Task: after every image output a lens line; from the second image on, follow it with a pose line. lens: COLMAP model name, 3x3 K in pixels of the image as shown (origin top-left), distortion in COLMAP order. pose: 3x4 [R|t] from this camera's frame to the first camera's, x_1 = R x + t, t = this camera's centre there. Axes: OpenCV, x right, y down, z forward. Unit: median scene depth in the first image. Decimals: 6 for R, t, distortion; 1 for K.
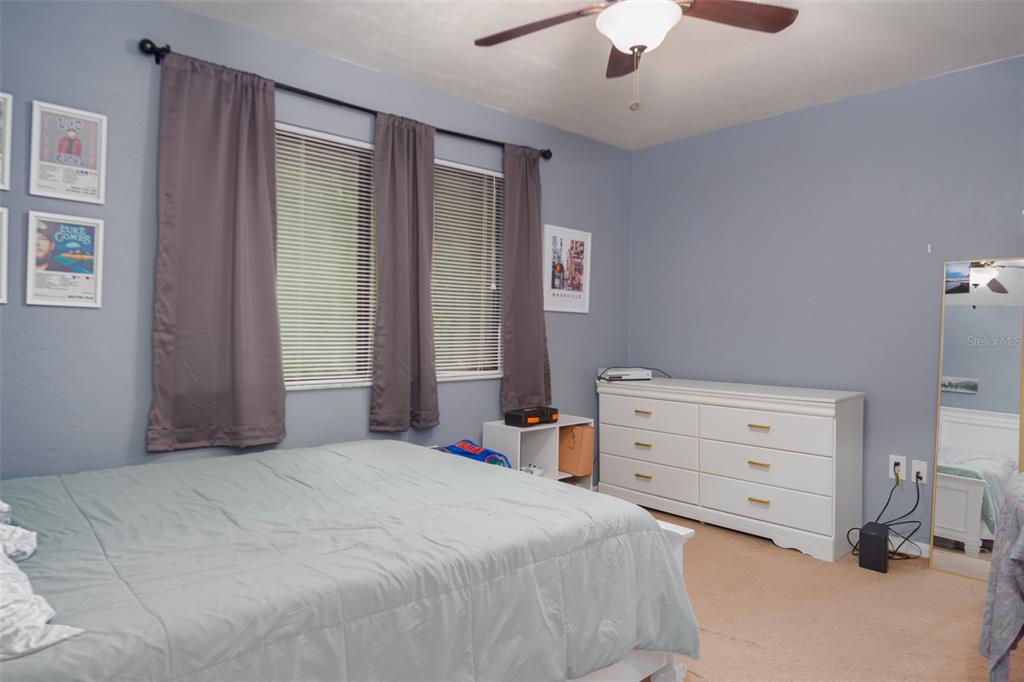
lens RADIAL K [[648.6, 0, 512.0], [0, 648.6, 341.0], [0, 0, 1]] dist [-0.000917, -0.000223]
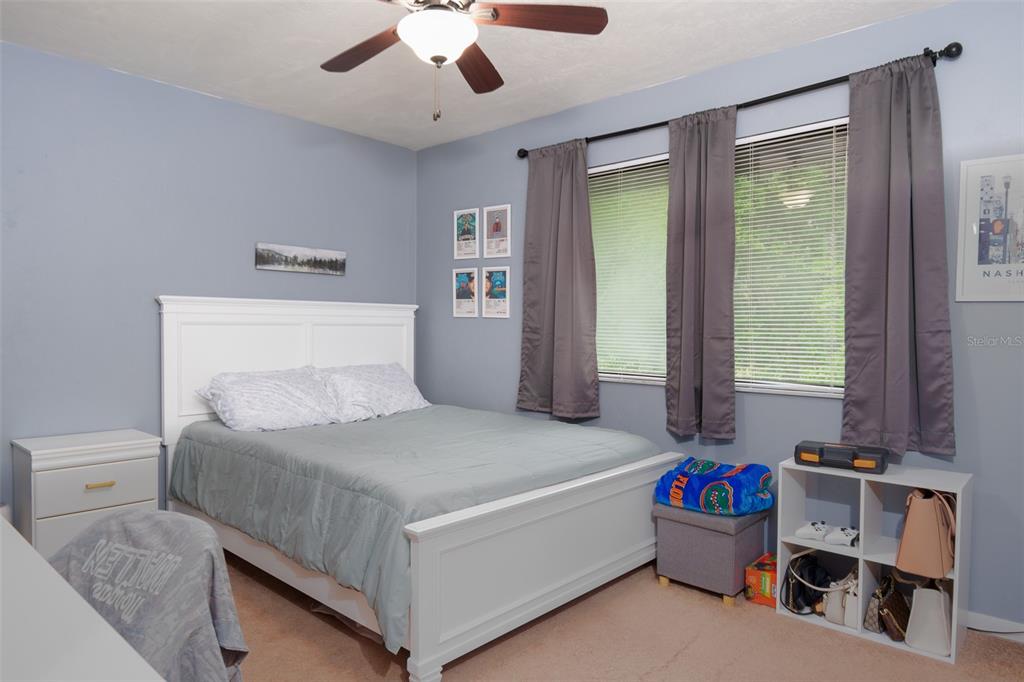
lens RADIAL K [[631.7, 0, 515.1], [0, 631.7, 347.7], [0, 0, 1]] dist [-0.003031, -0.001704]
pose [[0.083994, 0.015764, -0.996342, 0.933641], [-0.032795, 0.999377, 0.013047, 0.003522], [0.995926, 0.031579, 0.084458, 0.816400]]
